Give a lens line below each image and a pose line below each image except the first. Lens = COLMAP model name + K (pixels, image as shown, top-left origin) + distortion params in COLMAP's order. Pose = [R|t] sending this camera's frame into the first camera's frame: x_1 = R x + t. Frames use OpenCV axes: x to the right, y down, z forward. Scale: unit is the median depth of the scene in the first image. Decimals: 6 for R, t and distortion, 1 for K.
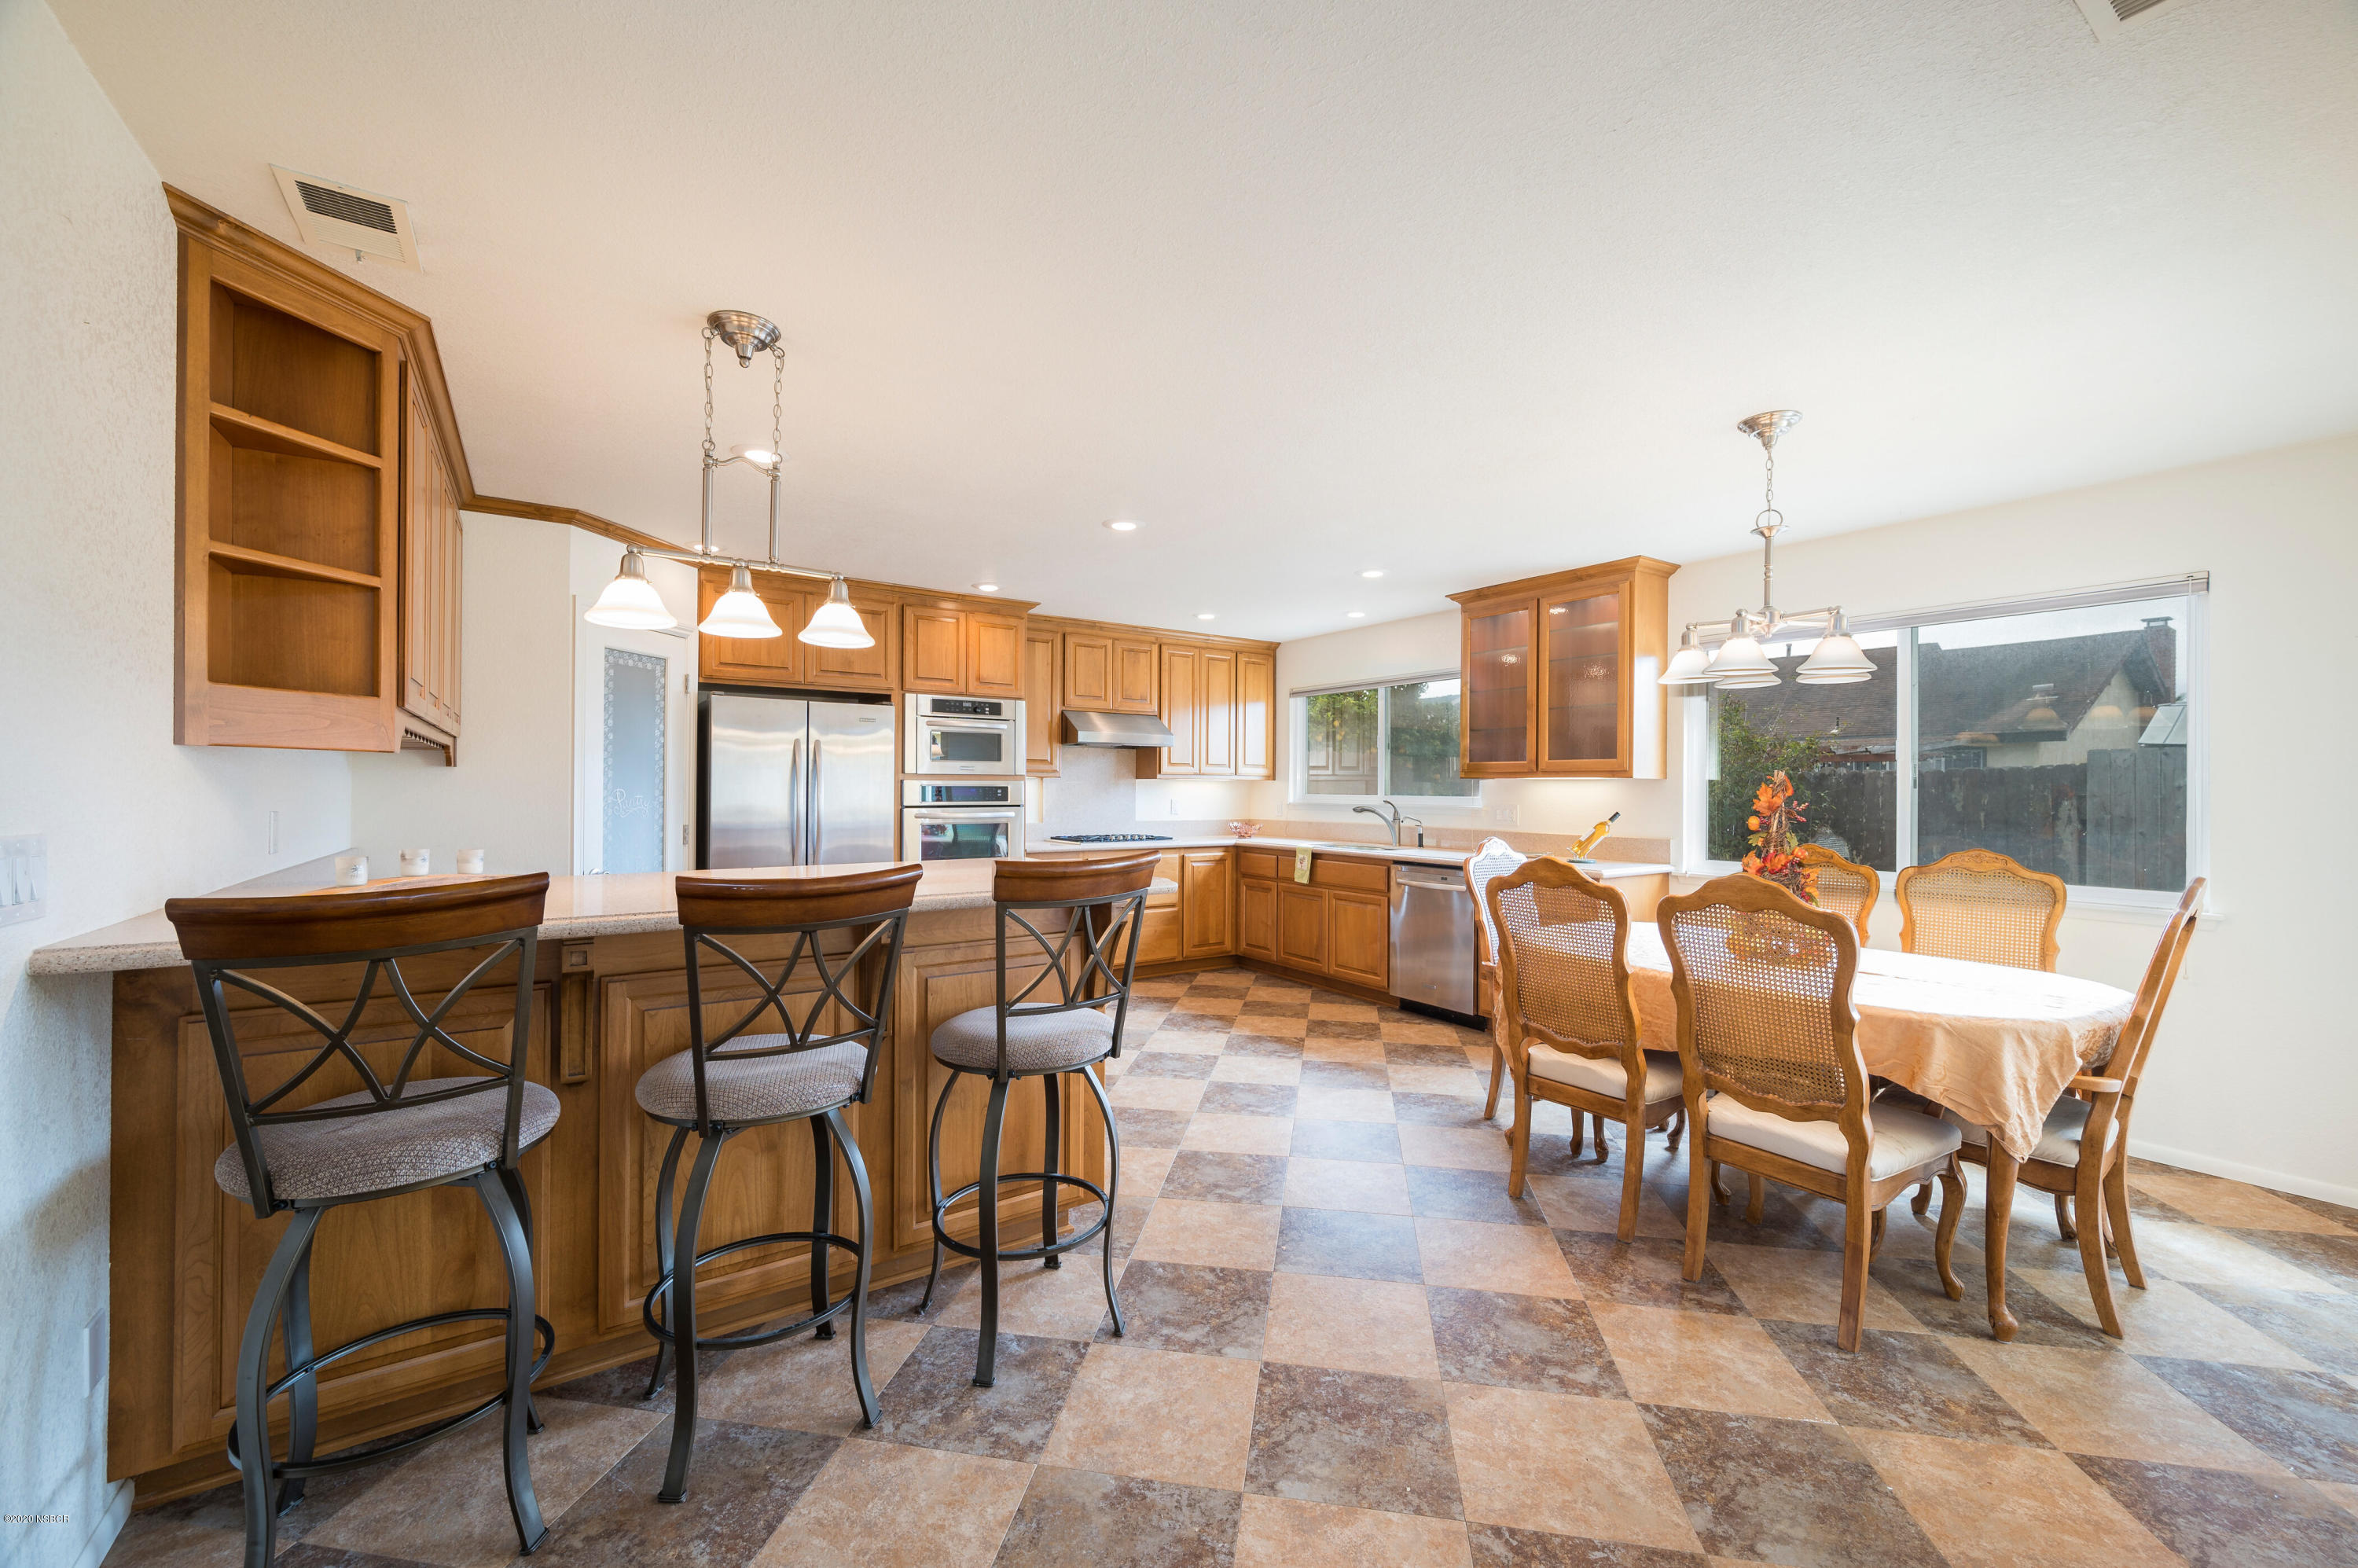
lens RADIAL K [[922.2, 0, 1179.0], [0, 922.2, 784.0], [0, 0, 1]] dist [-0.001687, 0.000134]
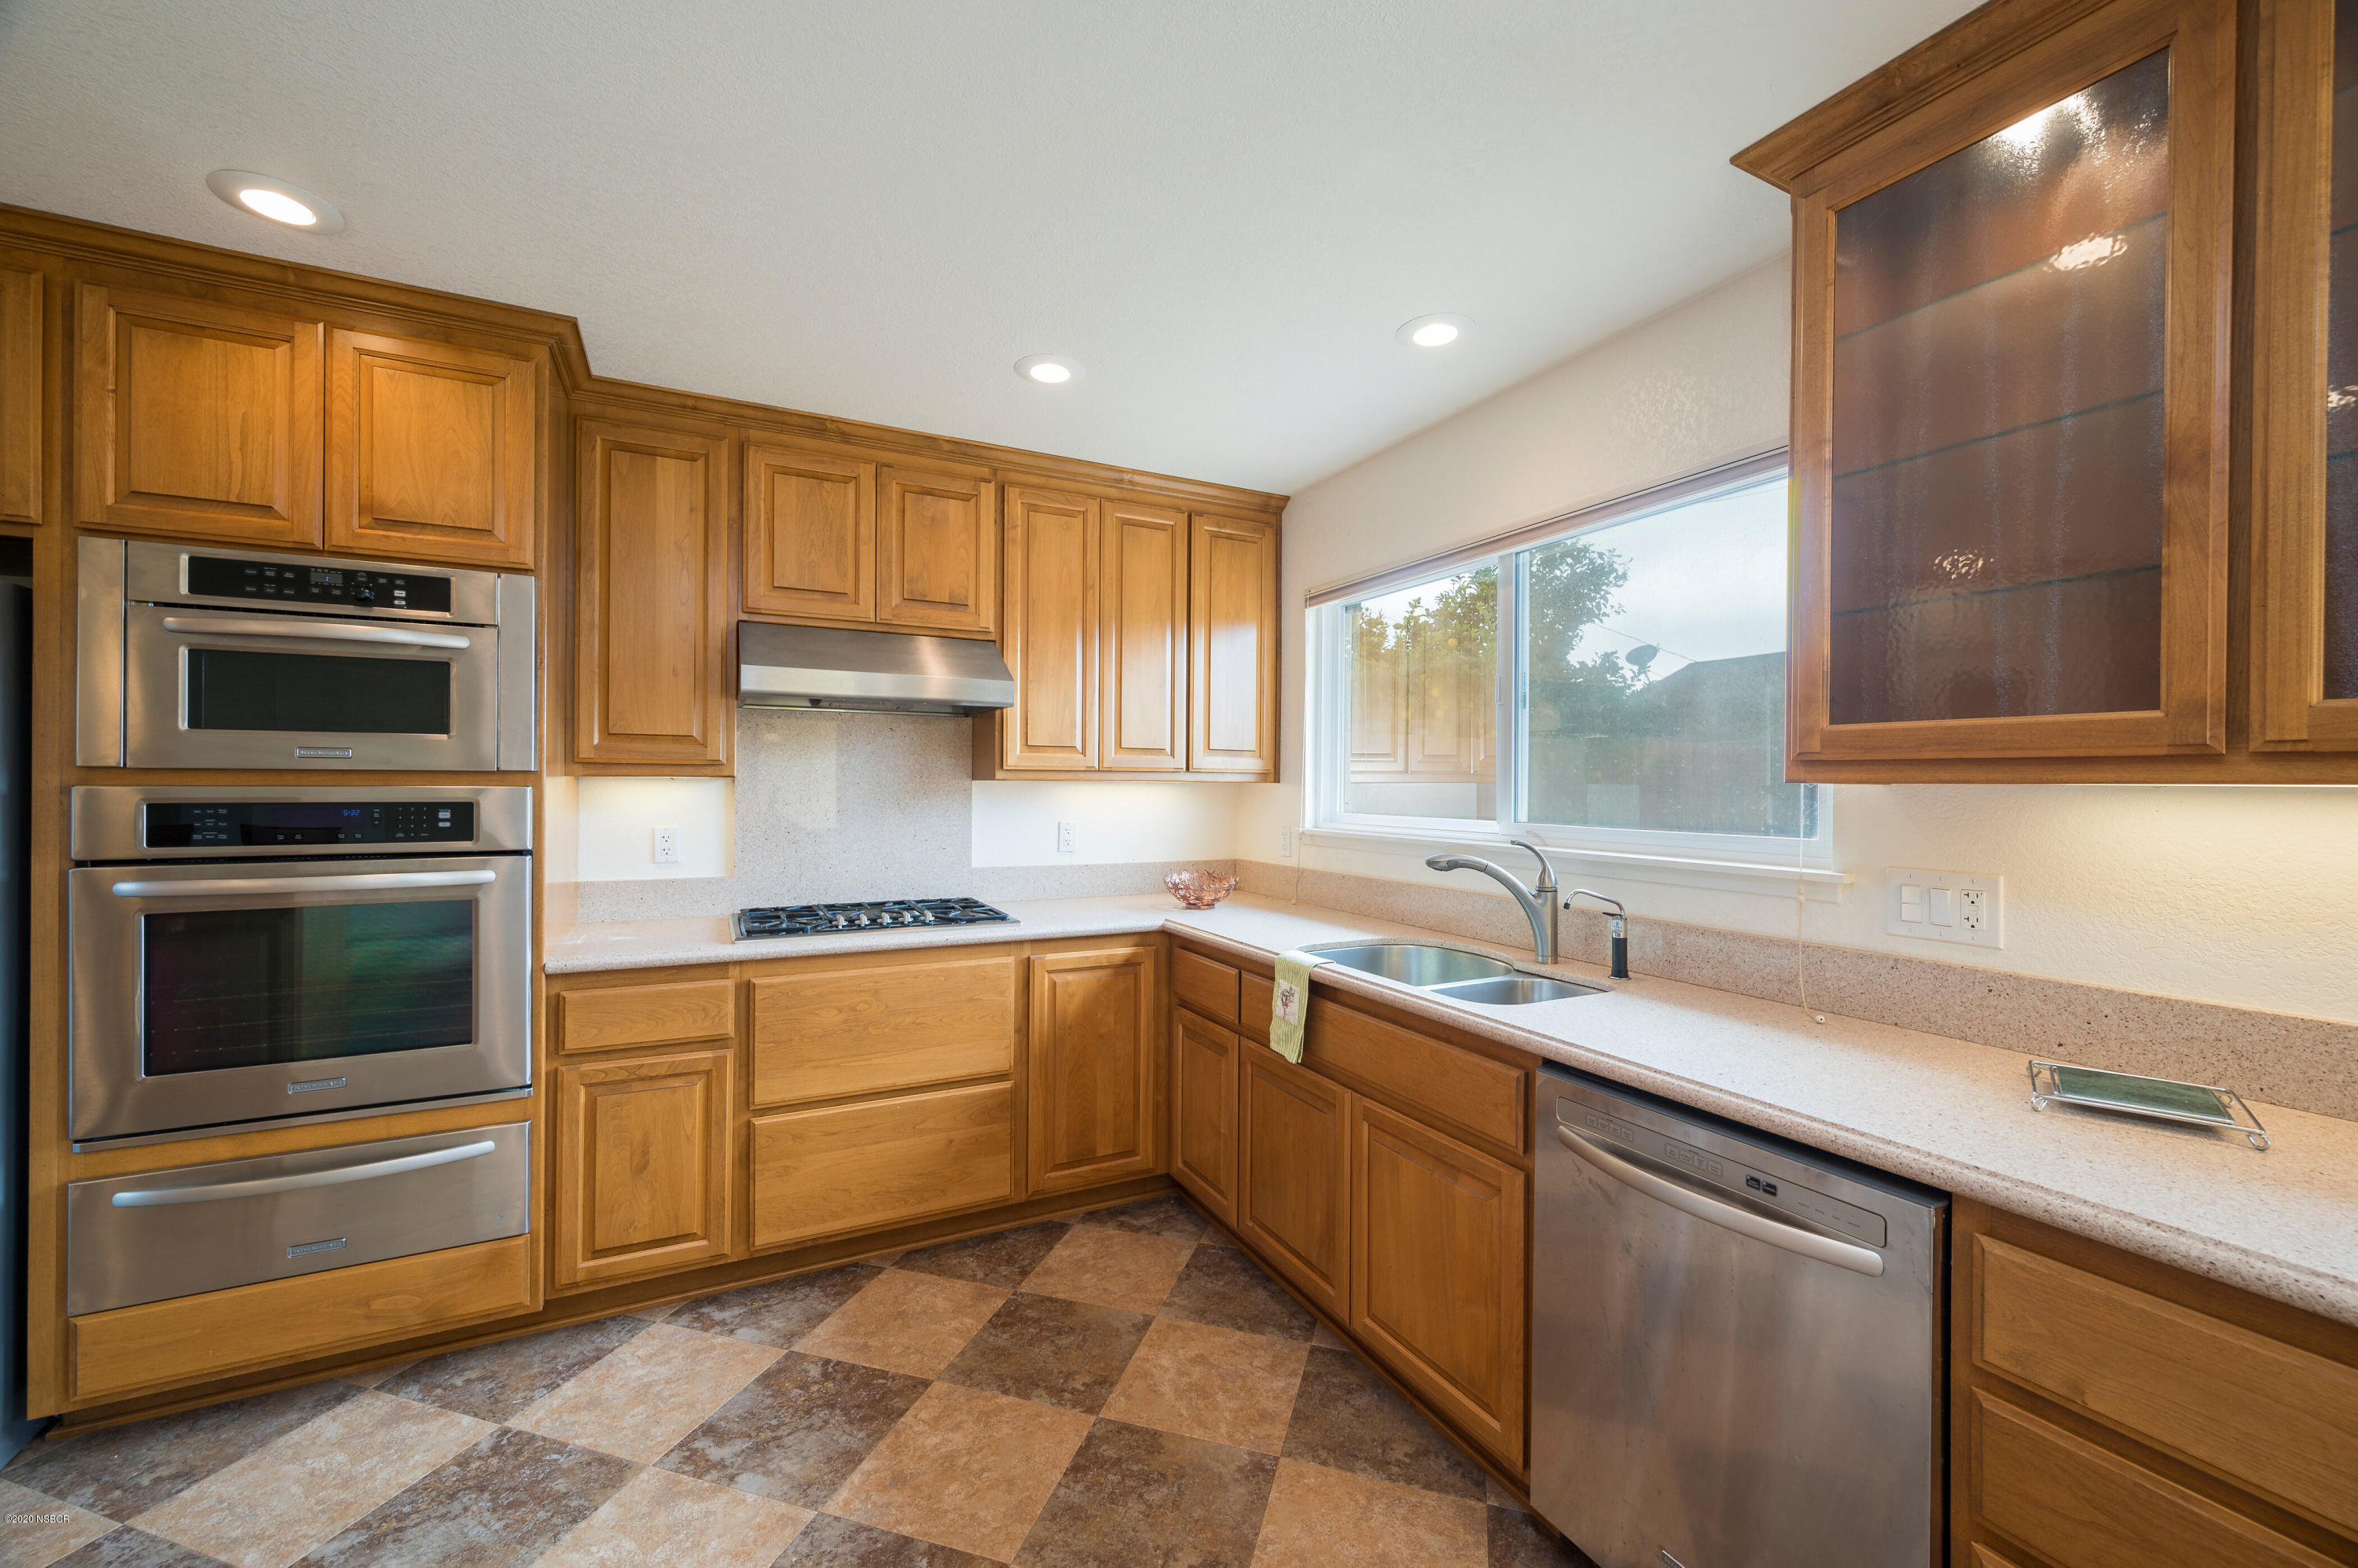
lens RADIAL K [[925.8, 0, 1181.4], [0, 925.8, 784.1], [0, 0, 1]] dist [-0.000878, 0.000153]
pose [[0.992337, 0.001037, -0.123557, 0.162179], [-0.000664, 0.999995, 0.003056, -0.006646], [0.123559, -0.002951, 0.992333, 0.731526]]
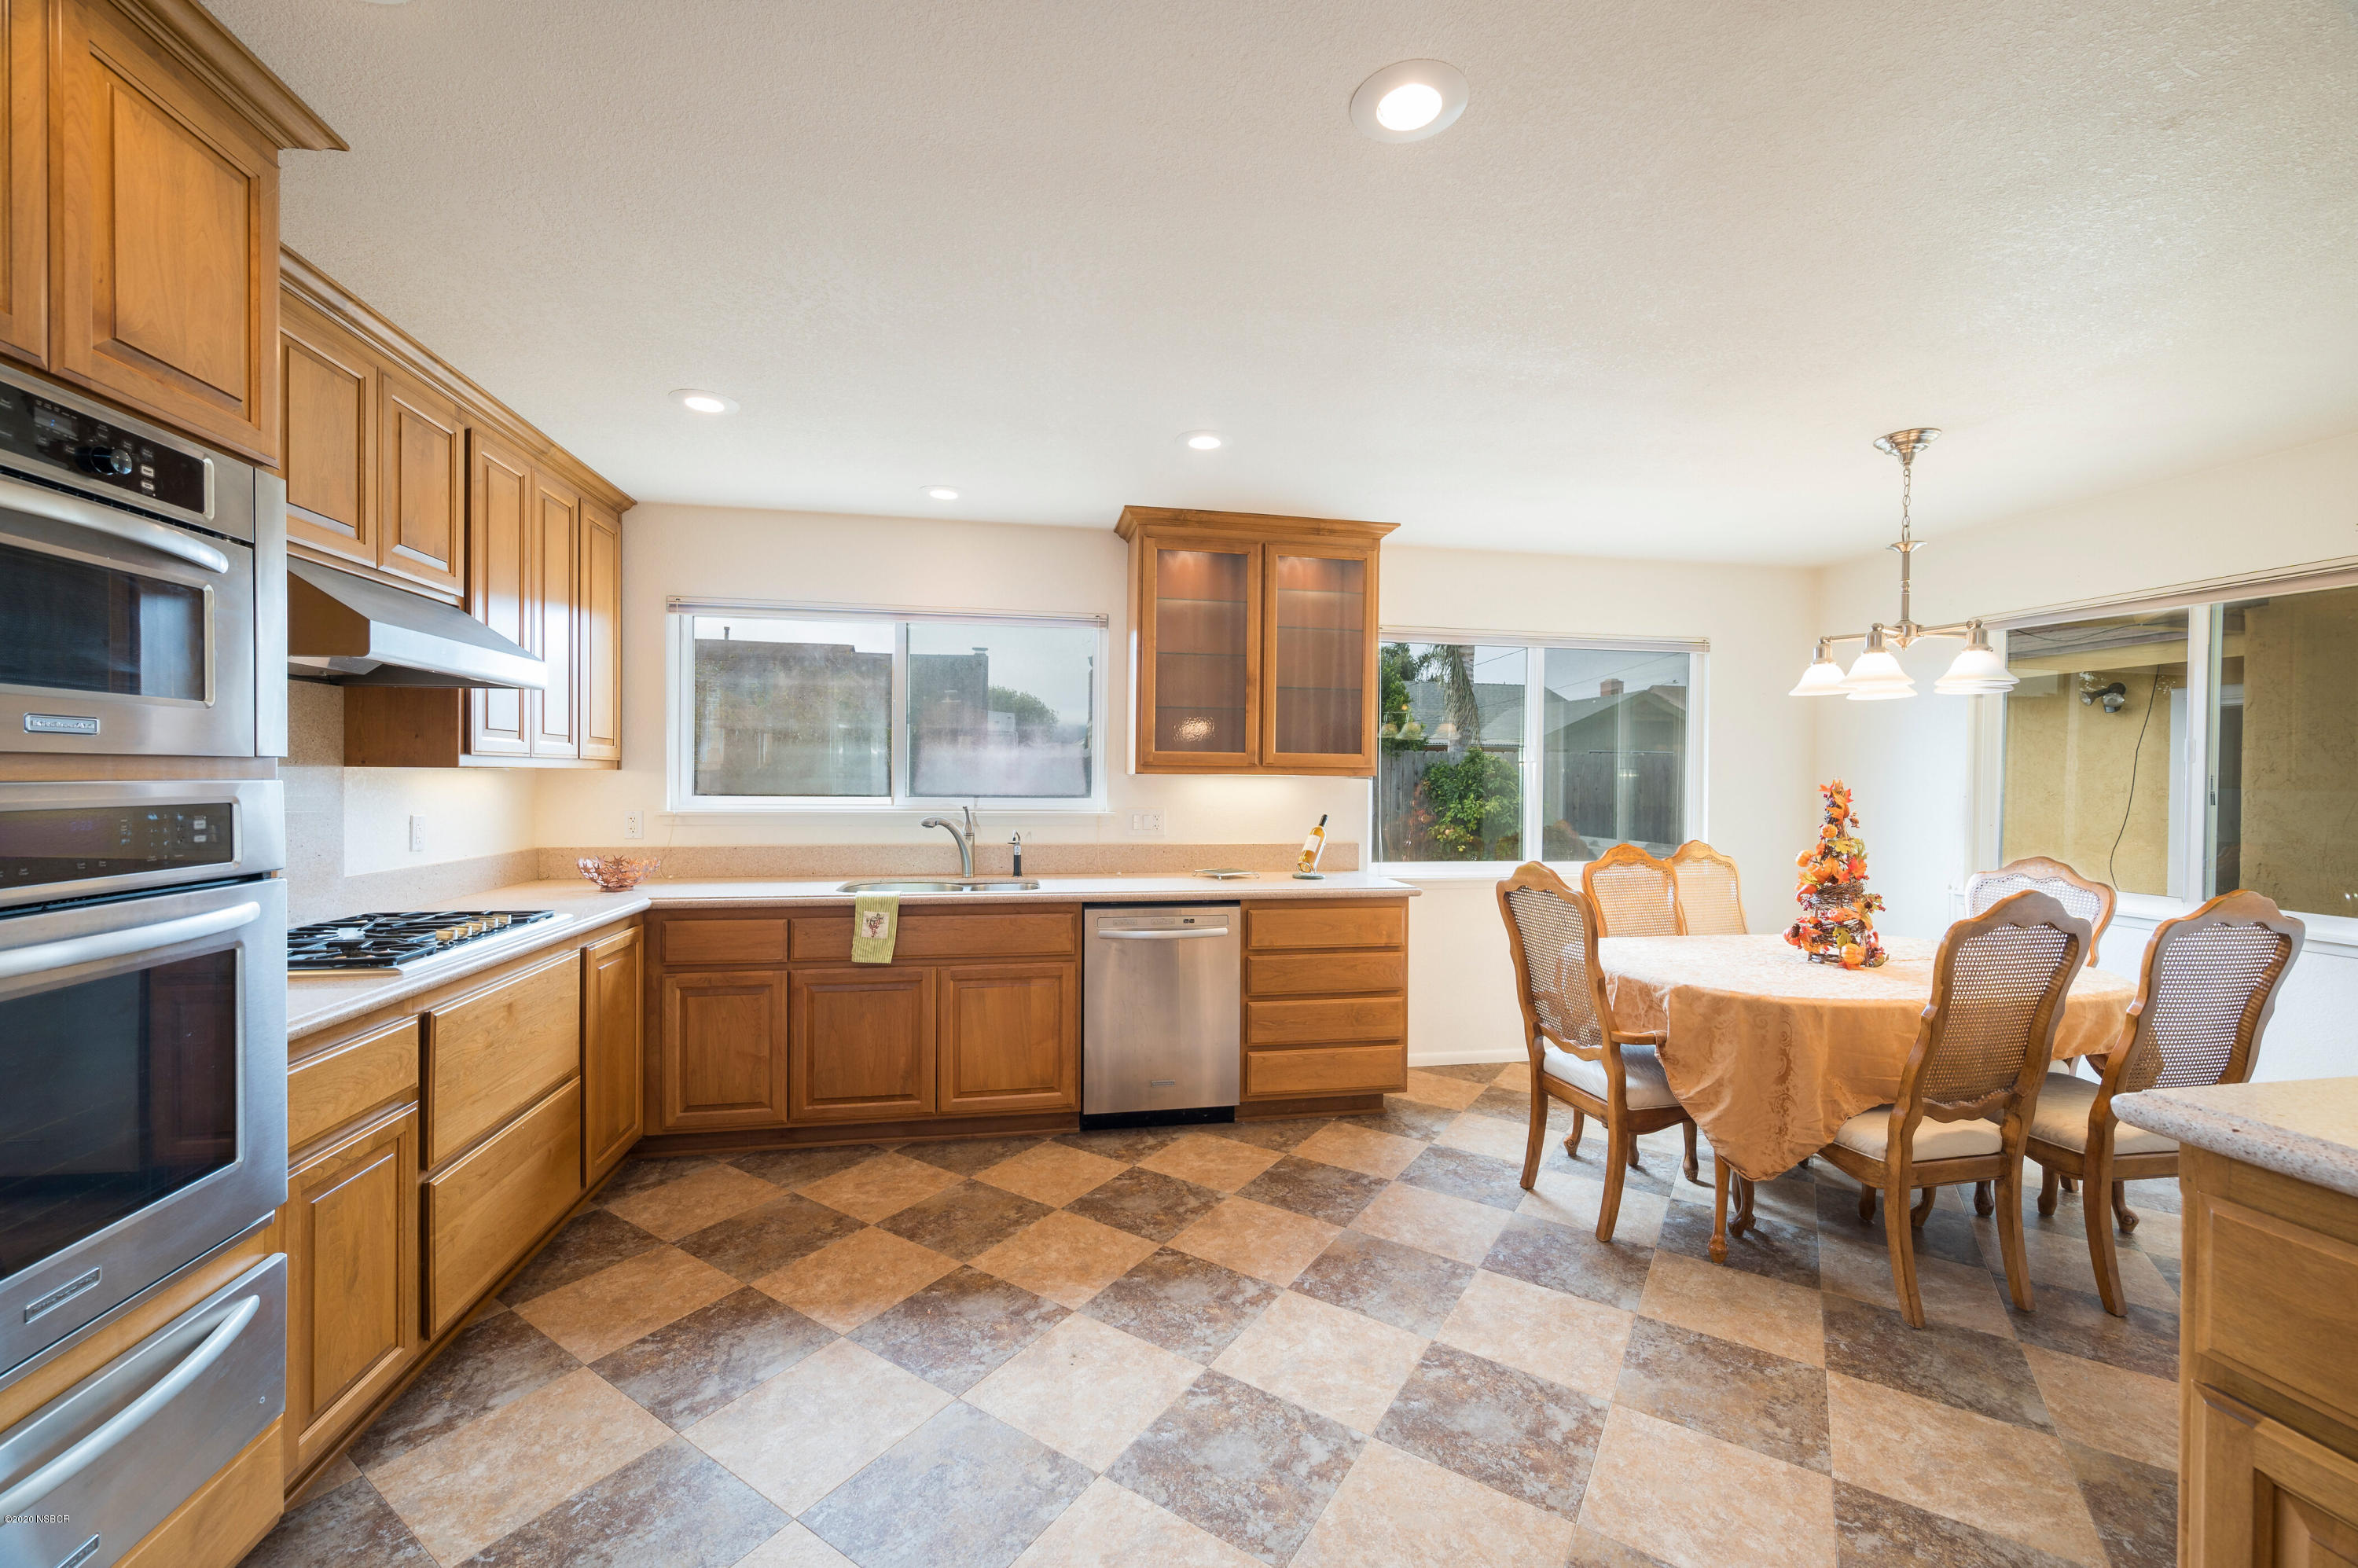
lens RADIAL K [[925.8, 0, 1181.4], [0, 925.8, 784.1], [0, 0, 1]] dist [-0.000878, 0.000153]
pose [[0.398716, -0.010776, 0.917011, -0.346037], [-0.009976, 0.999821, 0.016087, -0.010275], [-0.917020, -0.015563, 0.398537, 0.731410]]
